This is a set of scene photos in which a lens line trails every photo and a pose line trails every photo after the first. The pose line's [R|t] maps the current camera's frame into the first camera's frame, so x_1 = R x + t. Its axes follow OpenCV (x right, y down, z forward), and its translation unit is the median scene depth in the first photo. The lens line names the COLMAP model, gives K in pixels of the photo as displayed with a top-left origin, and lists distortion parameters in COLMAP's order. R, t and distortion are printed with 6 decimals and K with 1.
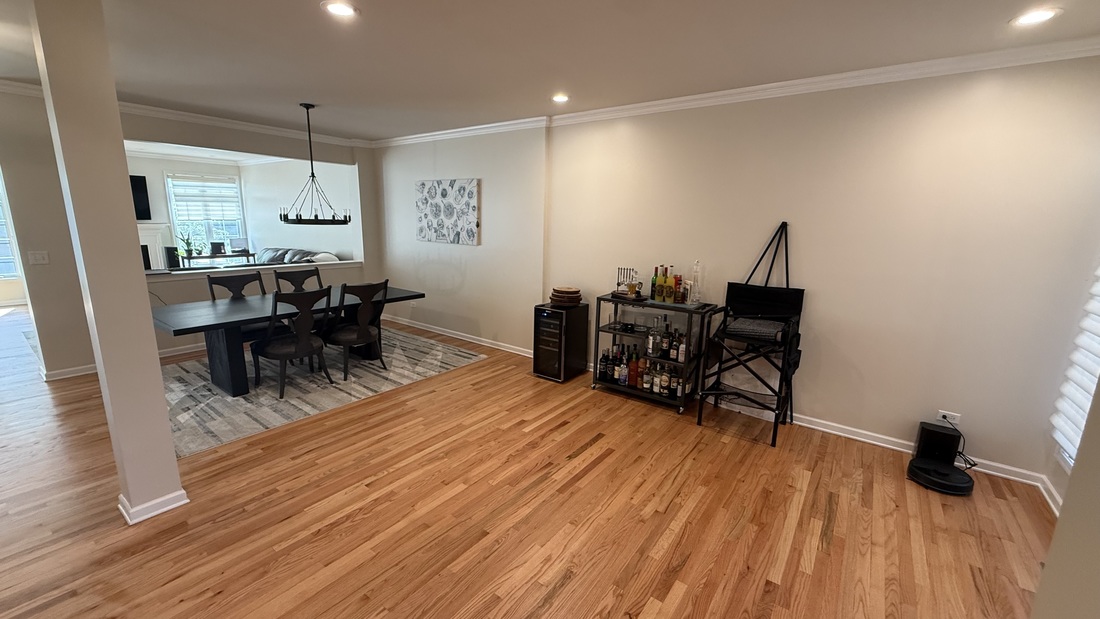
lens RADIAL K [[439.0, 0, 549.0], [0, 439.0, 308.0], [0, 0, 1]] dist [0.003370, 0.000258]
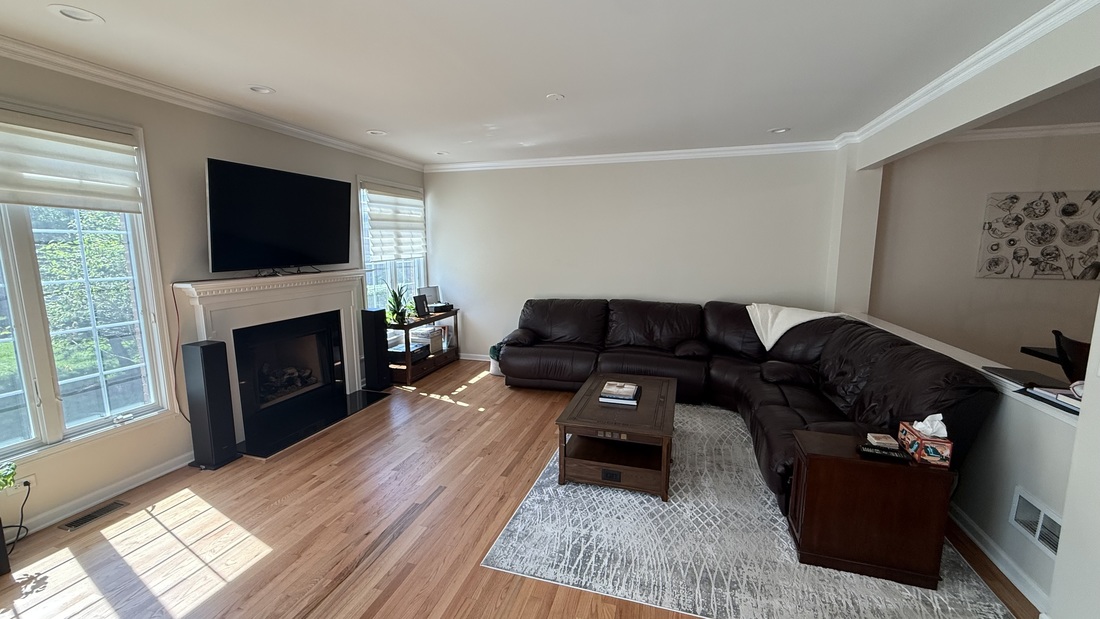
lens RADIAL K [[439.0, 0, 551.0], [0, 439.0, 310.7], [0, 0, 1]] dist [0.003370, 0.000258]
pose [[0.940211, -0.072031, 0.332889, -1.232356], [0.089388, 0.995306, -0.037101, -0.142396], [-0.328654, 0.064639, 0.942236, 0.592896]]
